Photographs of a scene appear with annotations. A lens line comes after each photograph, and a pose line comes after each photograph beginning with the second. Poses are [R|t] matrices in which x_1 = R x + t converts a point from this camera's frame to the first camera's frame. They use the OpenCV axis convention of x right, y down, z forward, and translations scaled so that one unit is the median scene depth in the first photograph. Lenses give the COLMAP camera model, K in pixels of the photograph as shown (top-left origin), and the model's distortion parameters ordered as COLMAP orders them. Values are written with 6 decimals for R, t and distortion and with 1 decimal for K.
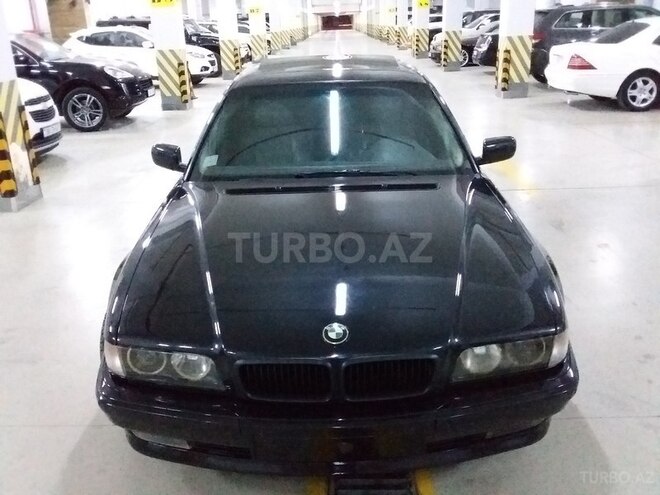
lens RADIAL K [[599.0, 0, 326.4], [0, 599.0, 244.4], [0, 0, 1]] dist [0.091962, -0.184269]
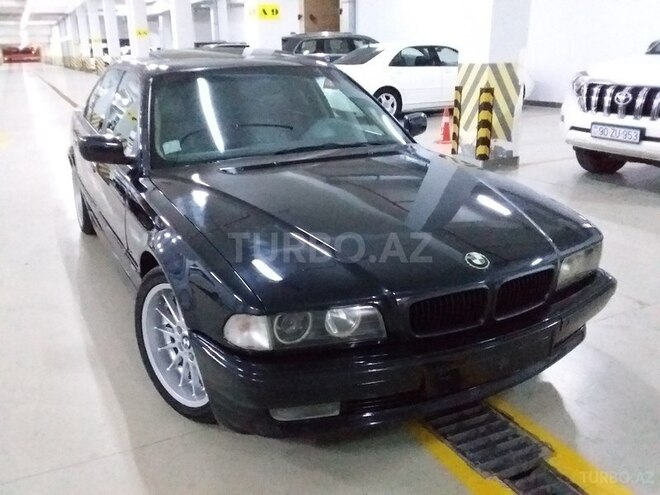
lens RADIAL K [[599.0, 0, 326.4], [0, 599.0, 244.4], [0, 0, 1]] dist [0.091962, -0.184269]
pose [[0.887460, -0.122496, 0.444307, -0.130639], [0.146662, 0.988979, -0.020280, 0.019315], [-0.436926, 0.083161, 0.895645, 0.030308]]
